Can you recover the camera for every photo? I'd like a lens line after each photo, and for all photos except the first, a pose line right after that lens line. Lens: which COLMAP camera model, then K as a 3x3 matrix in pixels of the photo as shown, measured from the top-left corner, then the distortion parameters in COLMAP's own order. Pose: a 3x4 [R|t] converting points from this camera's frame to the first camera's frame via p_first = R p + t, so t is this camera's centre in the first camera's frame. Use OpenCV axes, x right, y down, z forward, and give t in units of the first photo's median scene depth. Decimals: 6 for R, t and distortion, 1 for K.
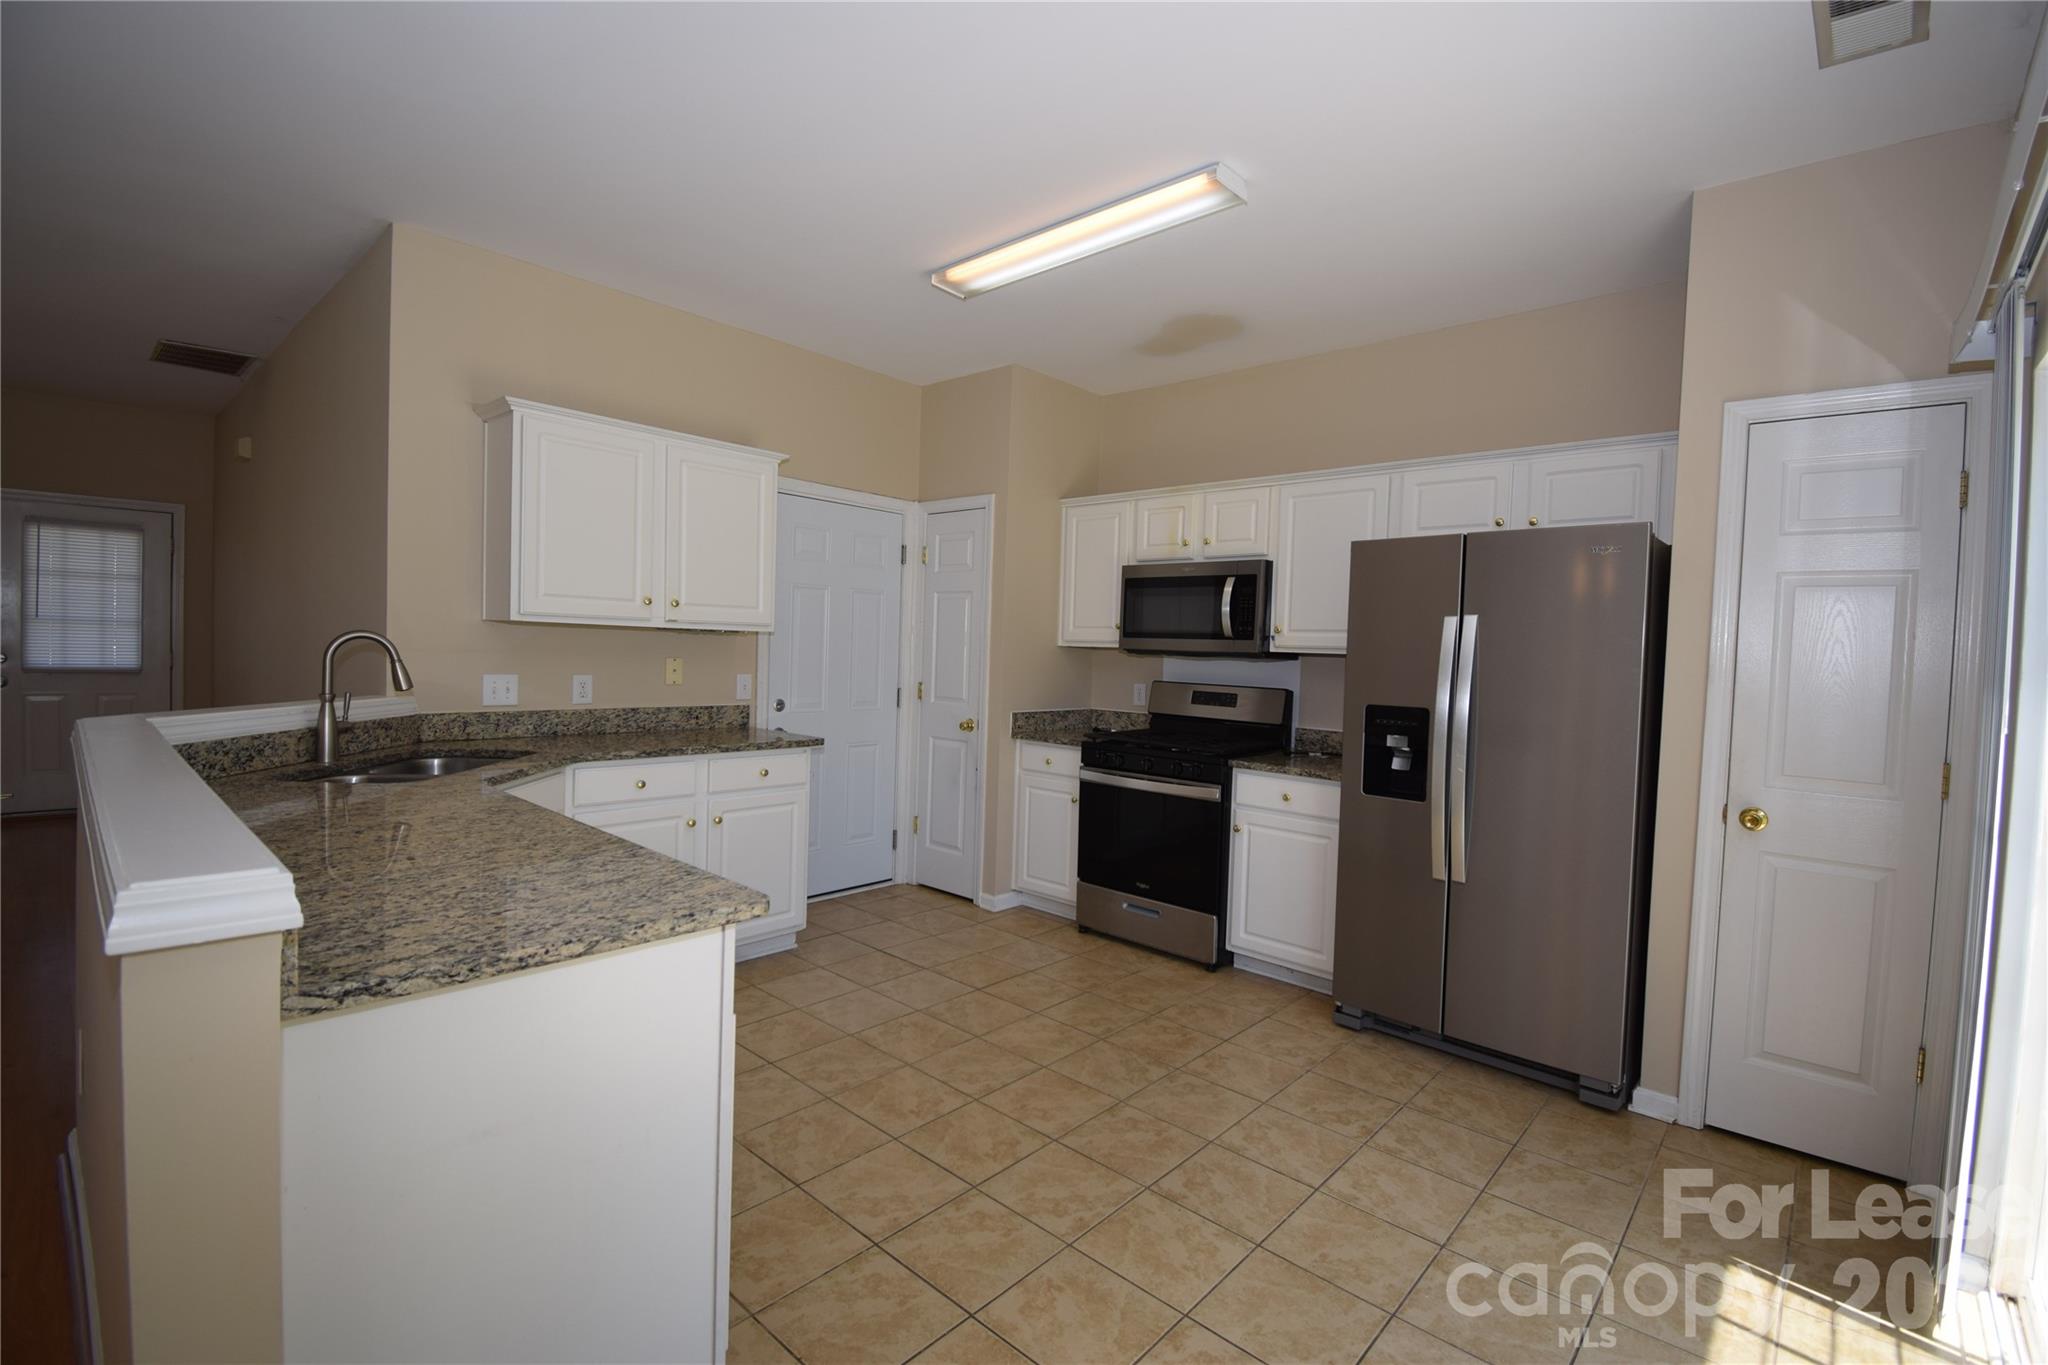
lens RADIAL K [[906.2, 0, 1032.6], [0, 906.2, 684.3], [0, 0, 1]] dist [0.001585, -0.001382]
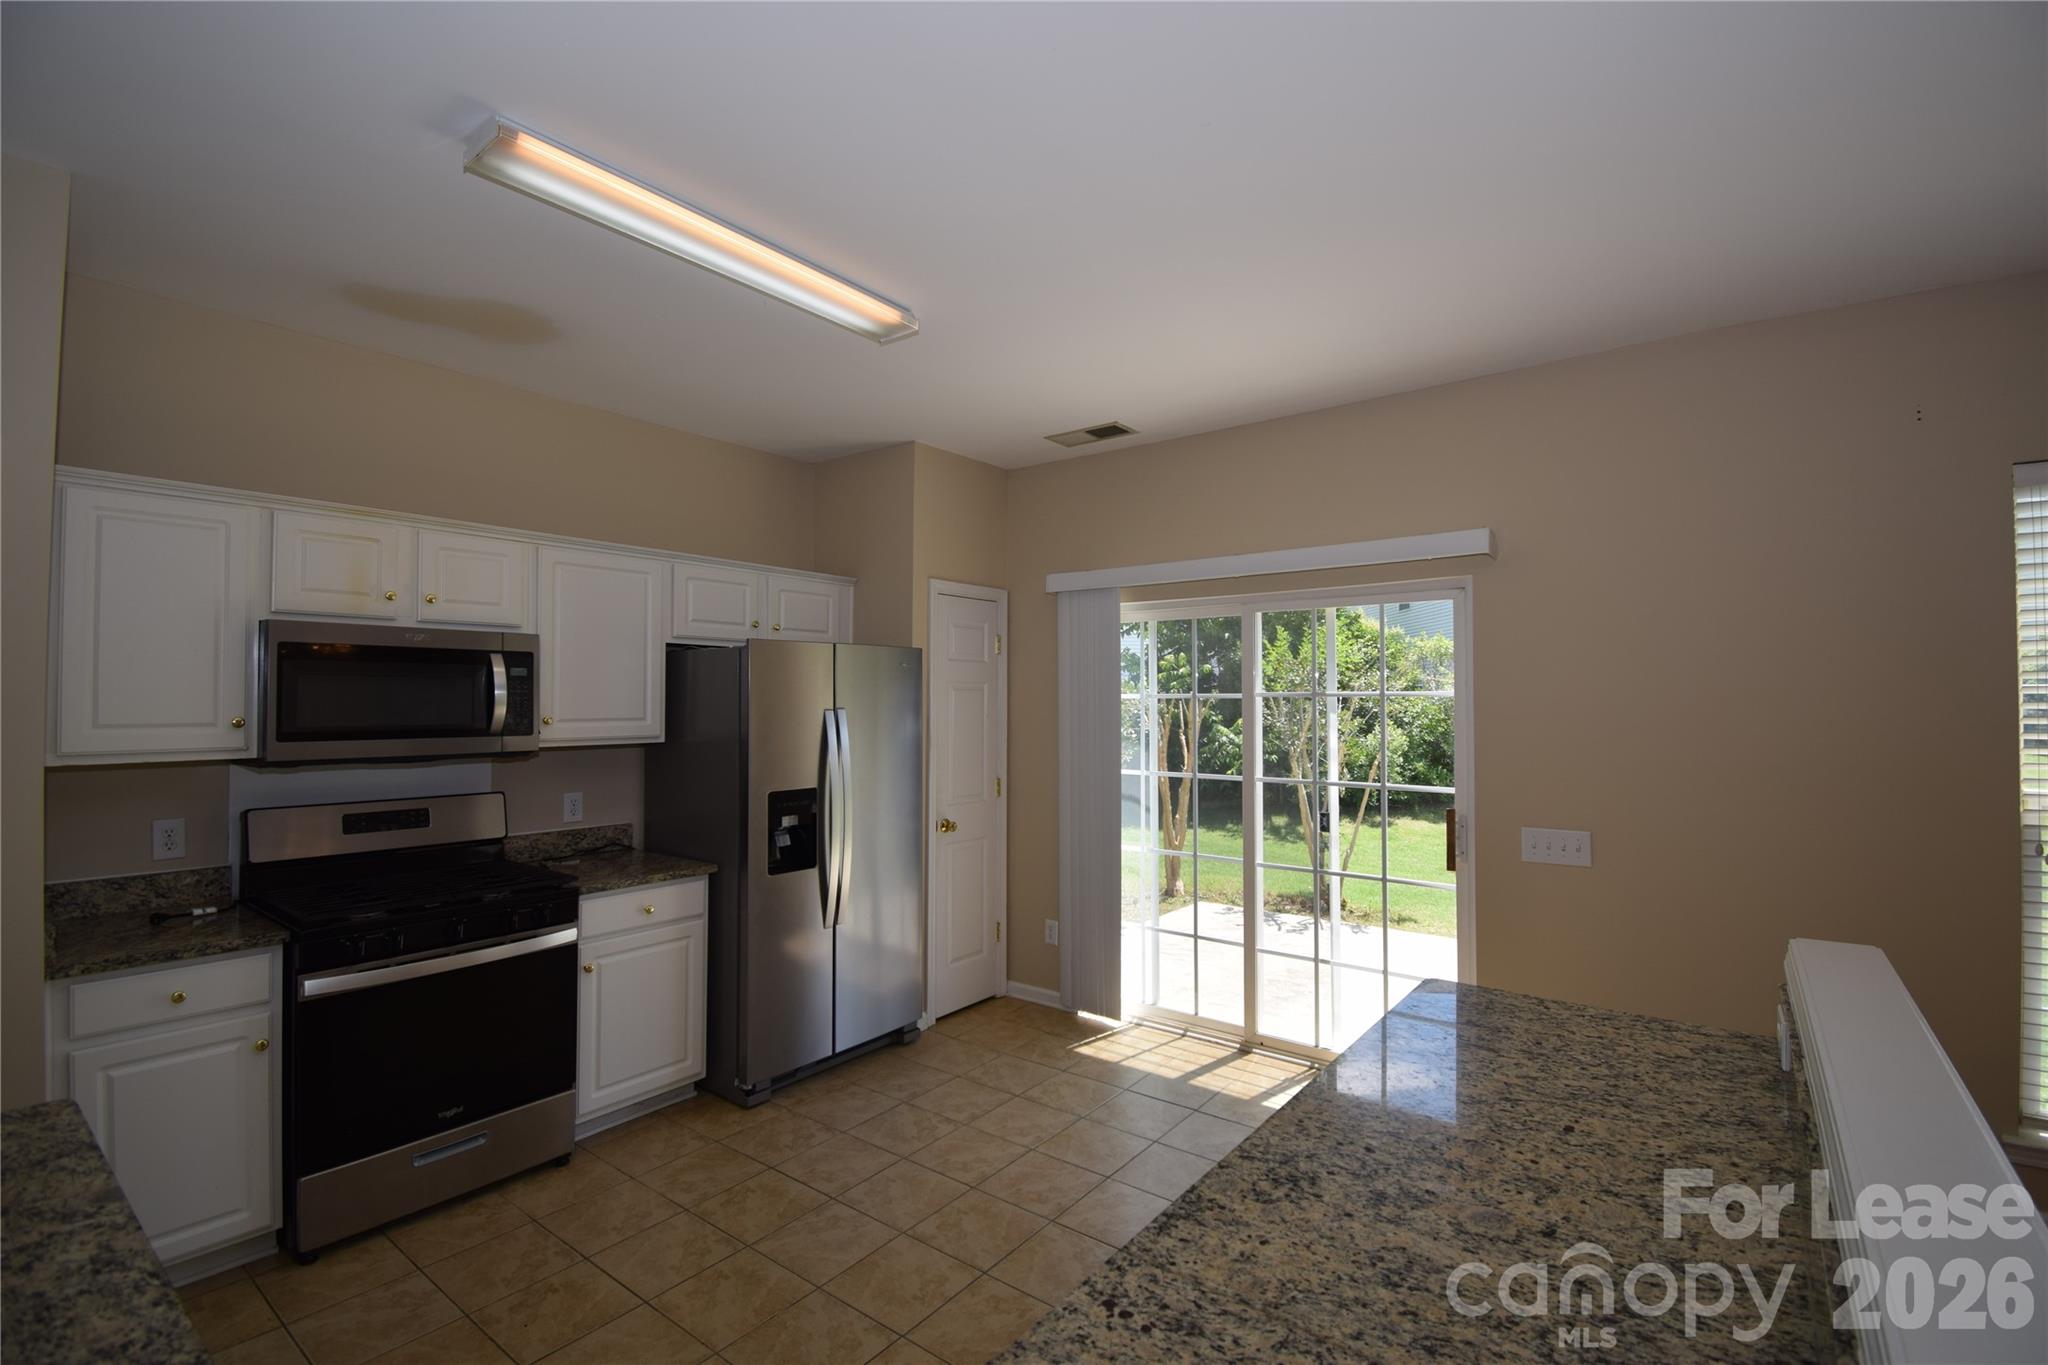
lens RADIAL K [[906.2, 0, 1033.7], [0, 906.2, 684.1], [0, 0, 1]] dist [0.001585, -0.001382]
pose [[-0.090923, -0.015306, 0.995740, -0.694640], [0.032069, 0.999318, 0.018289, -0.110826], [-0.995341, 0.033595, -0.090370, 0.741847]]
